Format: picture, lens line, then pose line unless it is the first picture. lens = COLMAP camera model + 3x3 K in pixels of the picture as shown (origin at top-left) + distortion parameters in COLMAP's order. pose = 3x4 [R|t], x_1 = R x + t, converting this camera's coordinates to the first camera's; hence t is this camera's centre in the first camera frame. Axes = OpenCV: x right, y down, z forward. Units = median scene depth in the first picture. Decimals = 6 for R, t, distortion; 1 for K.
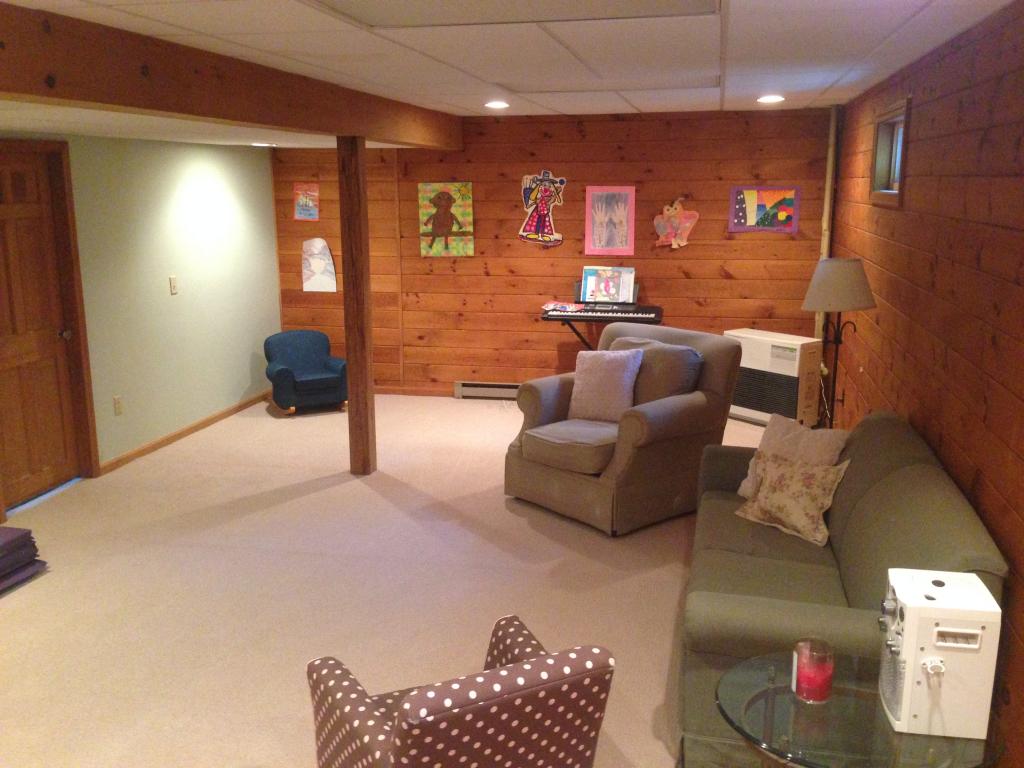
lens RADIAL K [[950.8, 0, 523.1], [0, 950.8, 386.8], [0, 0, 1]] dist [0.145050, -0.261569]
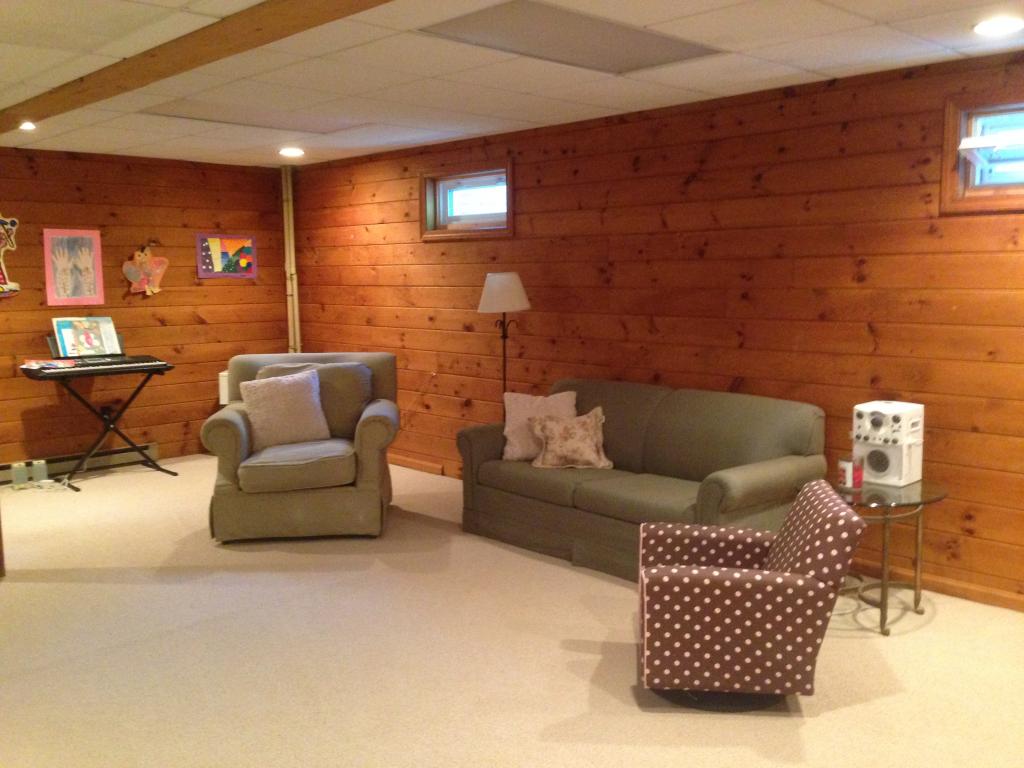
lens RADIAL K [[950.8, 0, 523.1], [0, 950.8, 386.8], [0, 0, 1]] dist [0.145050, -0.261569]
pose [[0.566617, -0.103281, 0.817483, -0.432864], [0.181726, 0.983348, -0.001722, 0.015544], [-0.803692, 0.149534, 0.575950, 0.153355]]
